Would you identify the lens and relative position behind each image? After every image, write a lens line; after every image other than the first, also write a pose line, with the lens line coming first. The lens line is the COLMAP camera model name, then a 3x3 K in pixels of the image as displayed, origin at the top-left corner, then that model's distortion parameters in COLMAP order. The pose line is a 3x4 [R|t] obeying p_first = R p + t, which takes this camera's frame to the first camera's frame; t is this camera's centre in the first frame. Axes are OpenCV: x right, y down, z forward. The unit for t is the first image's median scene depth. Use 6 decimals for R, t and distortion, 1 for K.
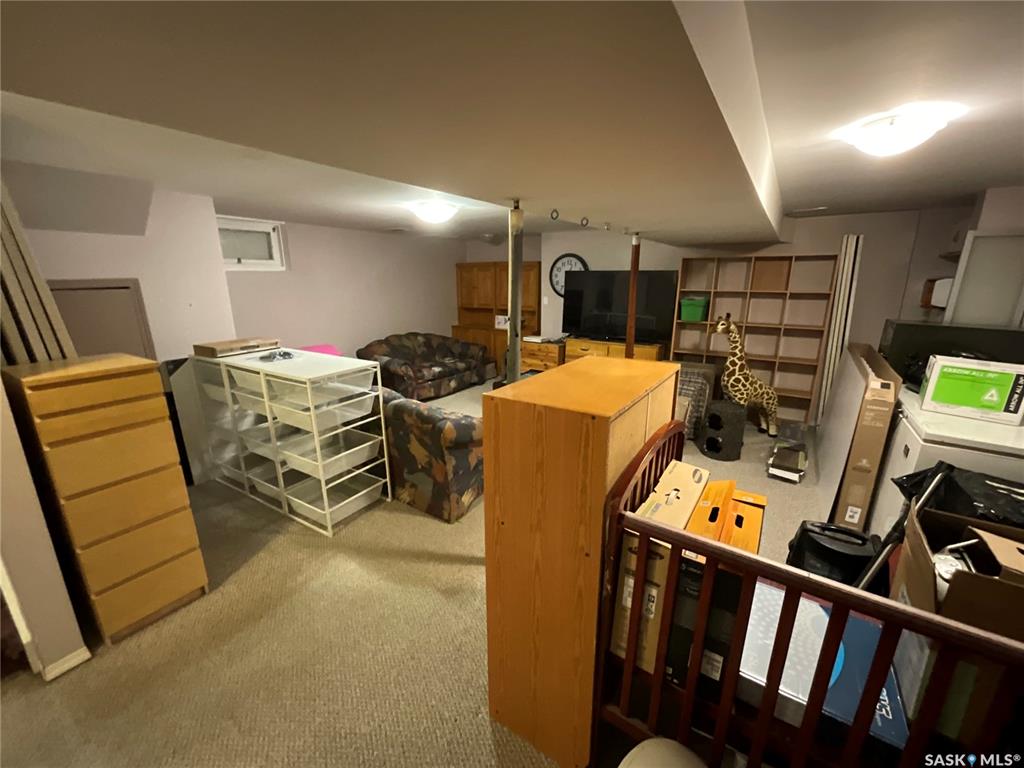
lens RADIAL K [[417.0, 0, 509.7], [0, 417.0, 385.6], [0, 0, 1]] dist [-0.001842, 0.000450]
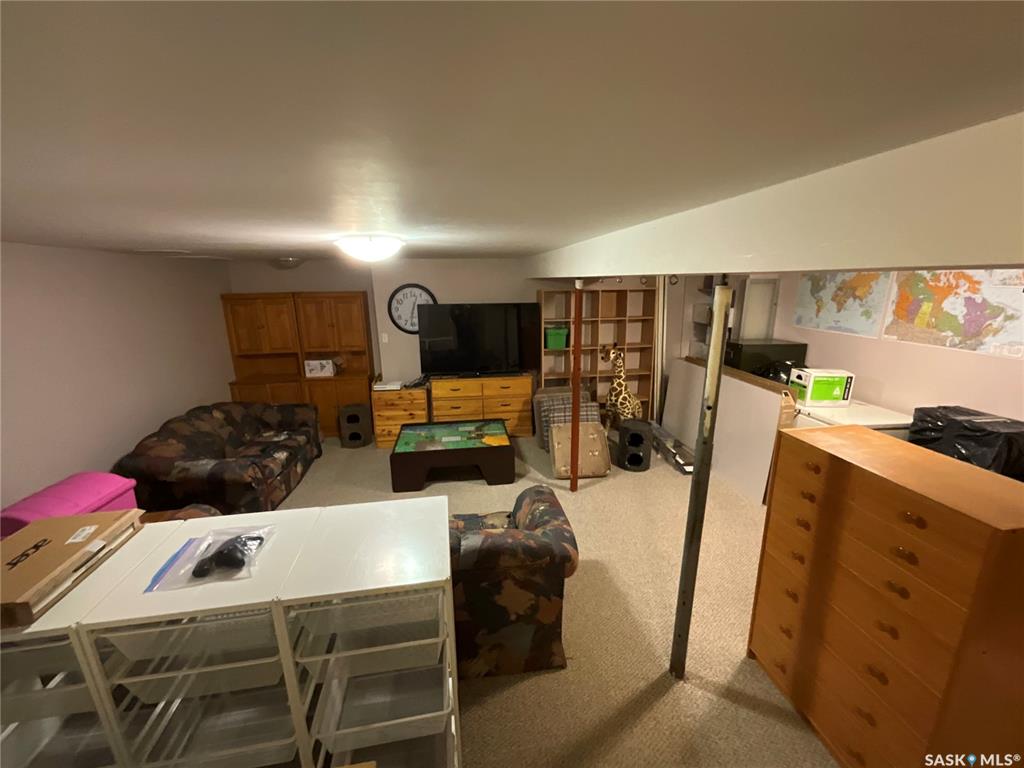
lens RADIAL K [[417.0, 0, 516.3], [0, 417.0, 390.4], [0, 0, 1]] dist [-0.001842, 0.000450]
pose [[0.750064, -0.178517, 0.636817, -0.317946], [0.181819, 0.981440, 0.060972, -0.122332], [-0.635882, 0.070053, 0.768600, 0.225083]]
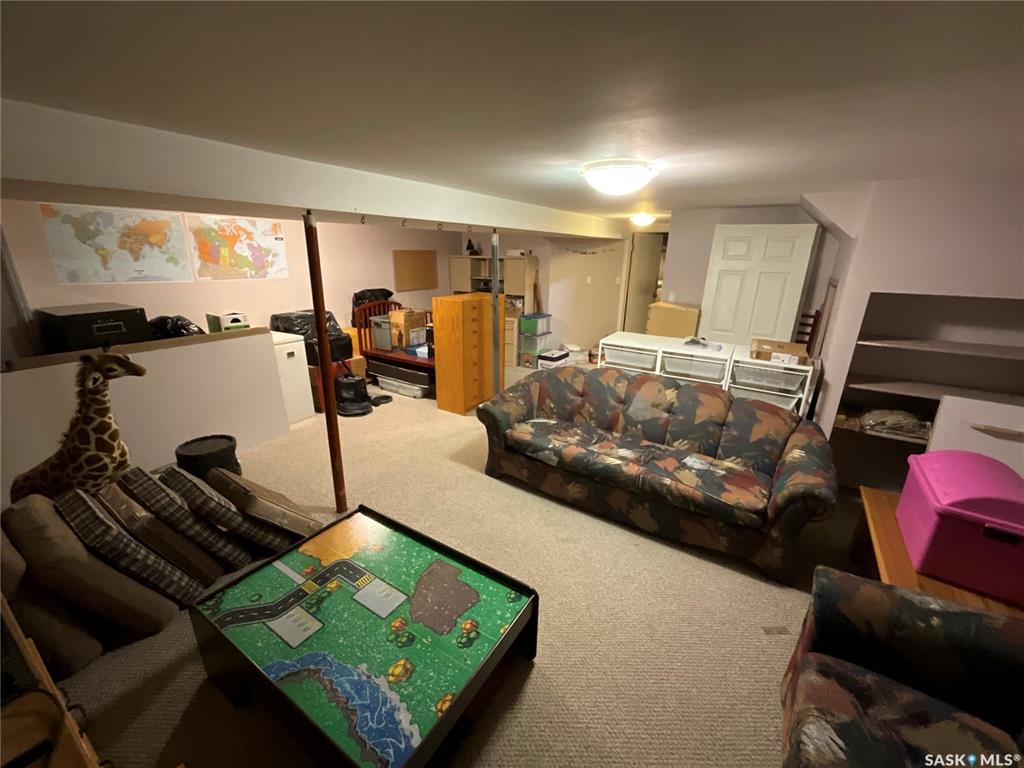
lens RADIAL K [[417.0, 0, 512.2], [0, 417.0, 385.8], [0, 0, 1]] dist [-0.001842, 0.000450]
pose [[-0.999603, -0.024067, -0.014675, -0.041135], [-0.028178, 0.839146, 0.543176, -0.310540], [-0.000758, 0.543373, -0.839491, 1.033318]]
